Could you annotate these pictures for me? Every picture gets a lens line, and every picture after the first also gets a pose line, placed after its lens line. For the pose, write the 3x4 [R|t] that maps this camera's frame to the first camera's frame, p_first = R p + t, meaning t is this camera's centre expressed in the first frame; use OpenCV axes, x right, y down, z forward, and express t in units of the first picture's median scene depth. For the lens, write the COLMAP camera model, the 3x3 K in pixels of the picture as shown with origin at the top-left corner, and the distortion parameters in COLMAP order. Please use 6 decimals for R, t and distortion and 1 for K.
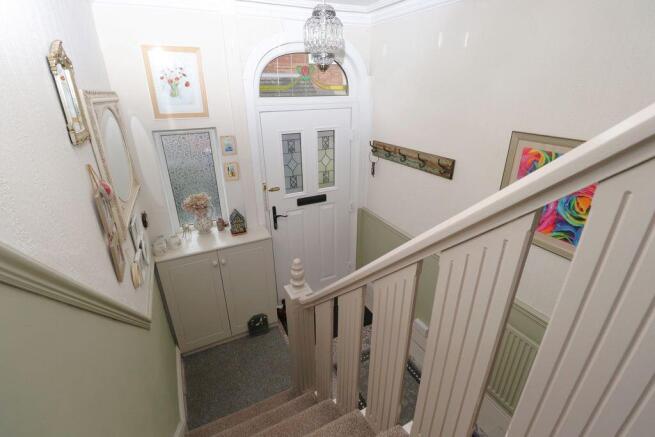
lens RADIAL K [[307.9, 0, 327.5], [0, 307.9, 218.5], [0, 0, 1]] dist [-0.012738, -0.000713]
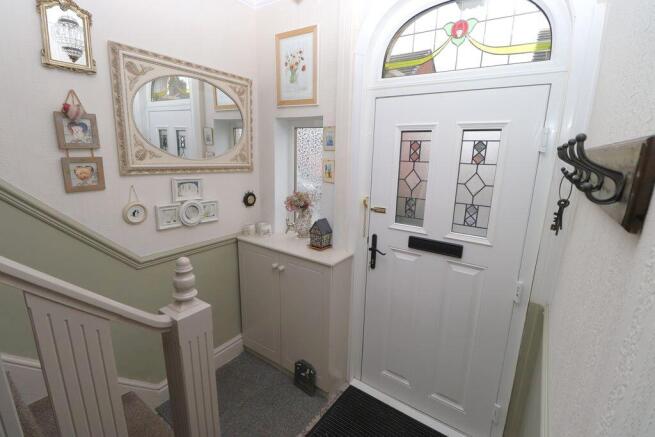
lens RADIAL K [[307.9, 0, 327.5], [0, 307.9, 218.5], [0, 0, 1]] dist [-0.012738, -0.000713]
pose [[0.470240, 0.216677, -0.855526, 0.370998], [-0.380266, 0.924535, 0.025141, -0.050849], [0.796412, 0.313505, 0.517149, 0.556196]]
